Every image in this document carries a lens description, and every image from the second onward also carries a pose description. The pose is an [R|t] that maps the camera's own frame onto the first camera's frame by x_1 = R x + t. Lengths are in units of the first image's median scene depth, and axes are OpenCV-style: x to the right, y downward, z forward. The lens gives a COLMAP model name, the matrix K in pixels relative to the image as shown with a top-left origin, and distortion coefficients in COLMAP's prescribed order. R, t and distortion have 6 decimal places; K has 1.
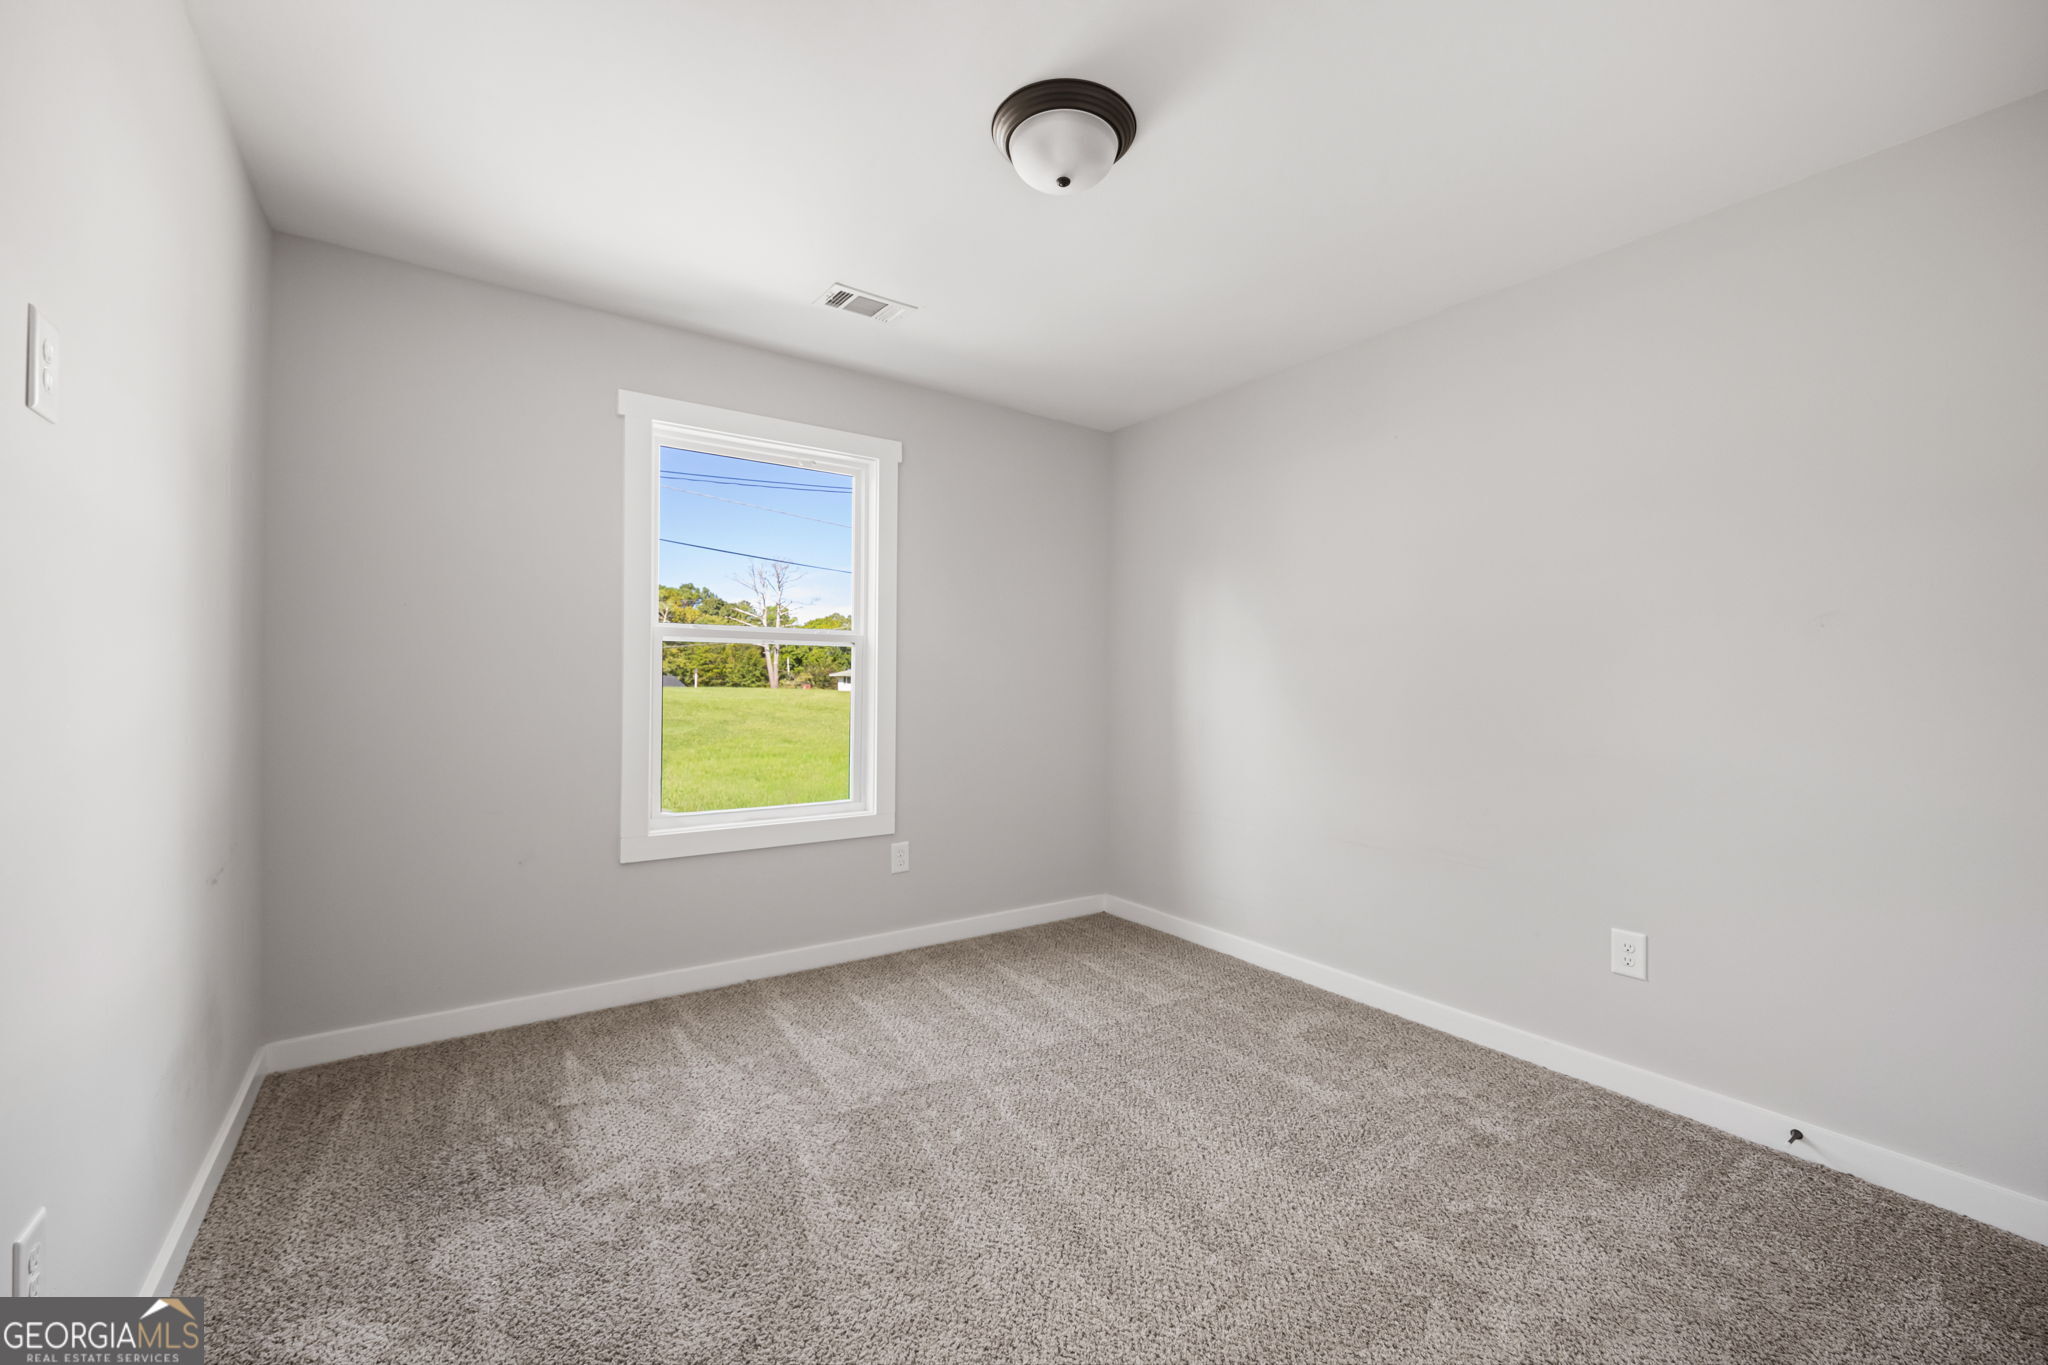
lens RADIAL K [[879.7, 0, 1024.0], [0, 879.7, 682.5], [0, 0, 1]] dist [-0.001092, -0.000047]
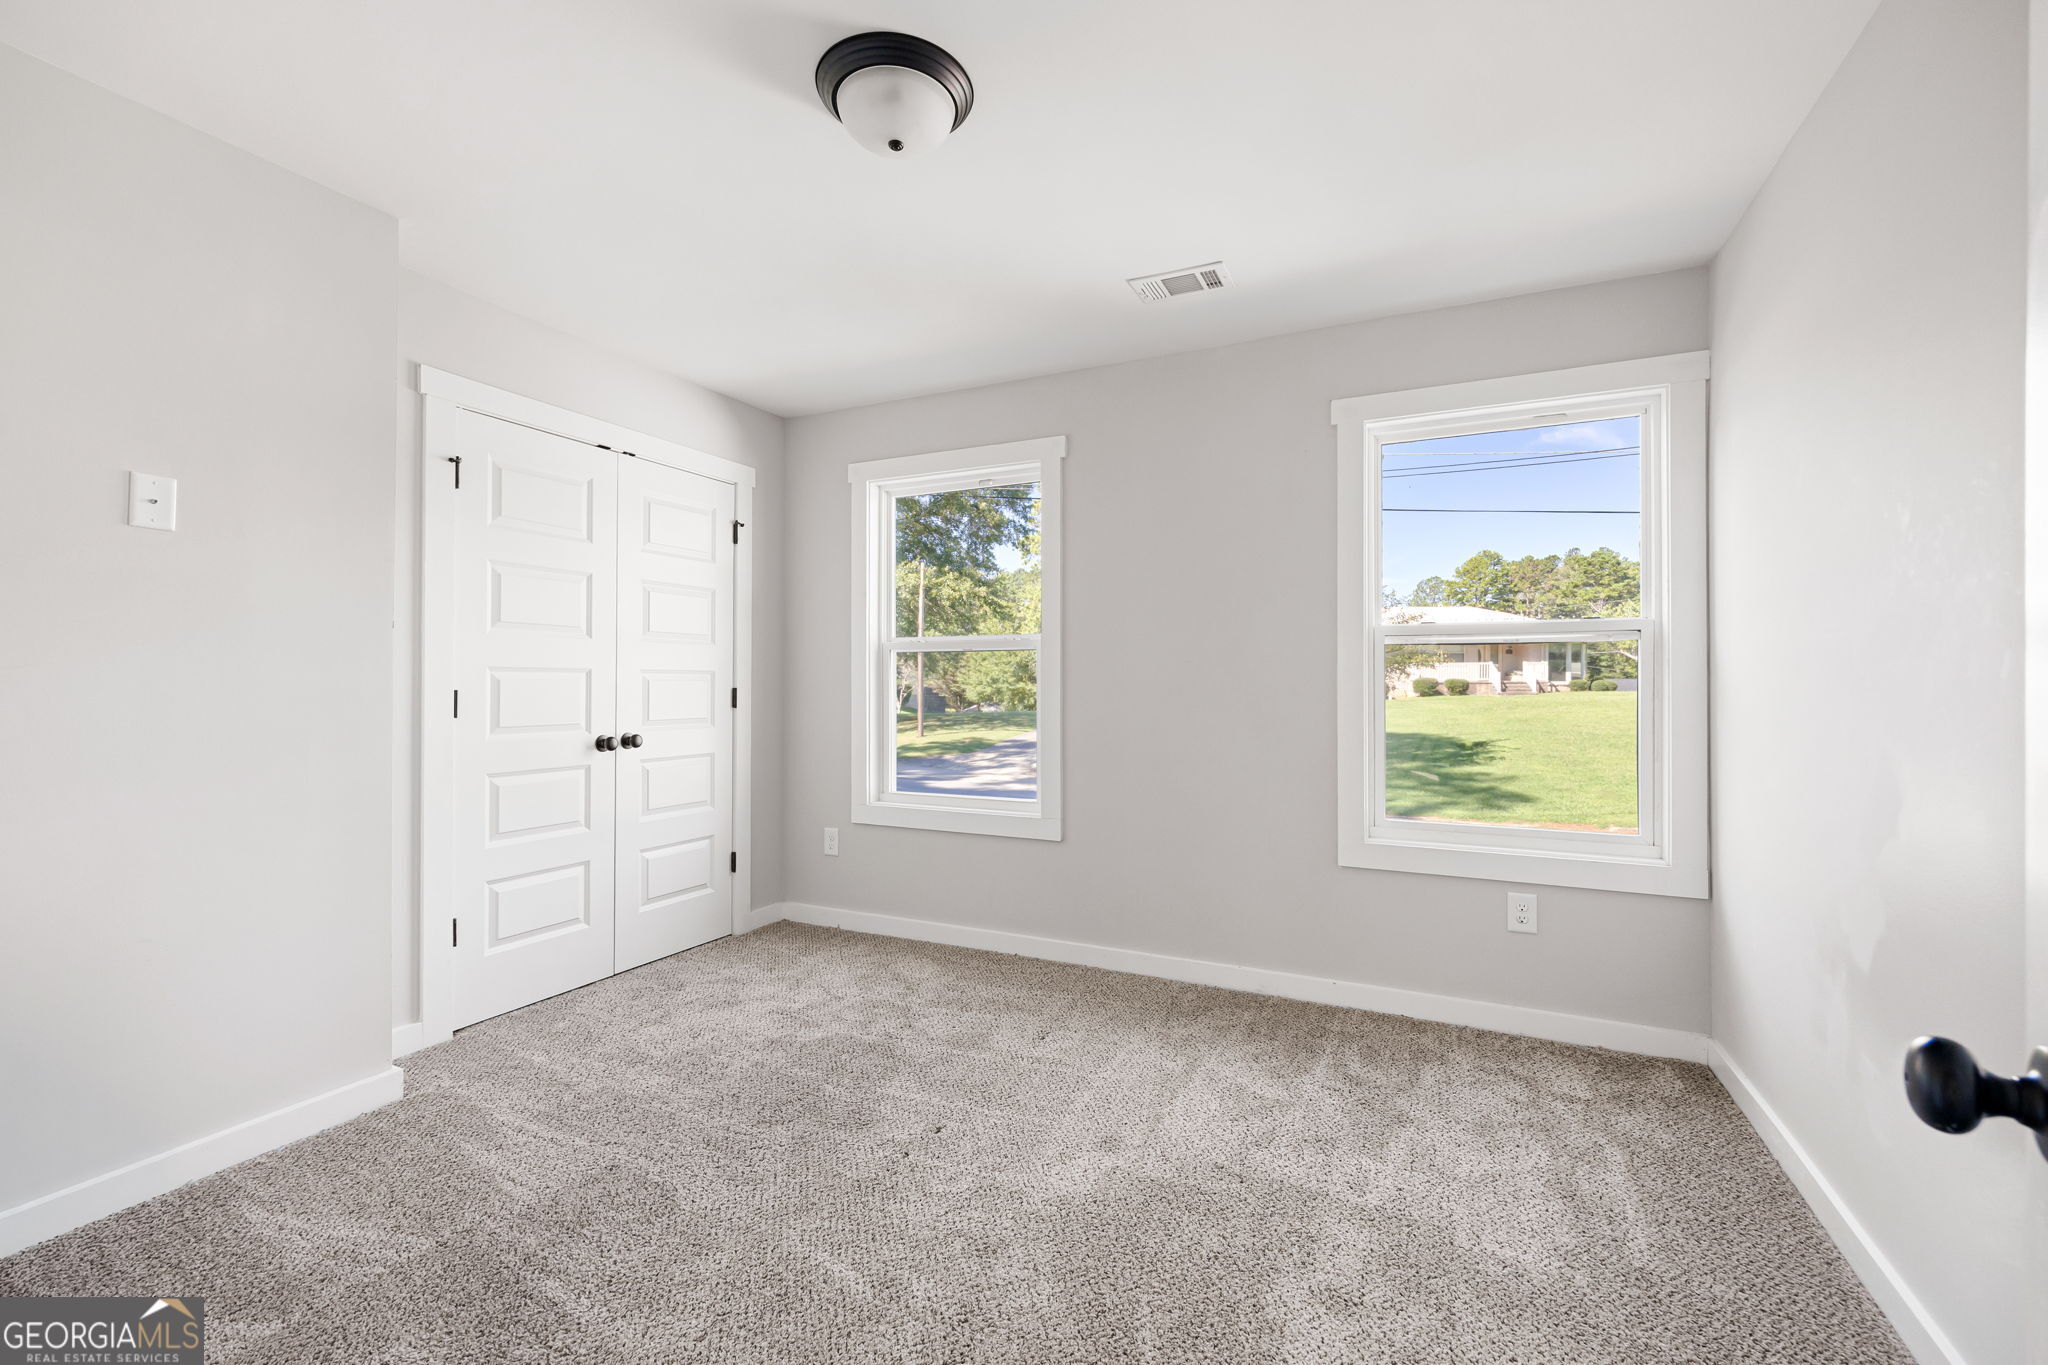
lens RADIAL K [[879.7, 0, 1024.0], [0, 879.7, 682.5], [0, 0, 1]] dist [-0.001092, -0.000047]
pose [[0.455194, -0.005621, -0.890374, 0.286422], [-0.000562, 0.999978, -0.006600, 0.001628], [0.890392, 0.003505, 0.455181, 0.214507]]
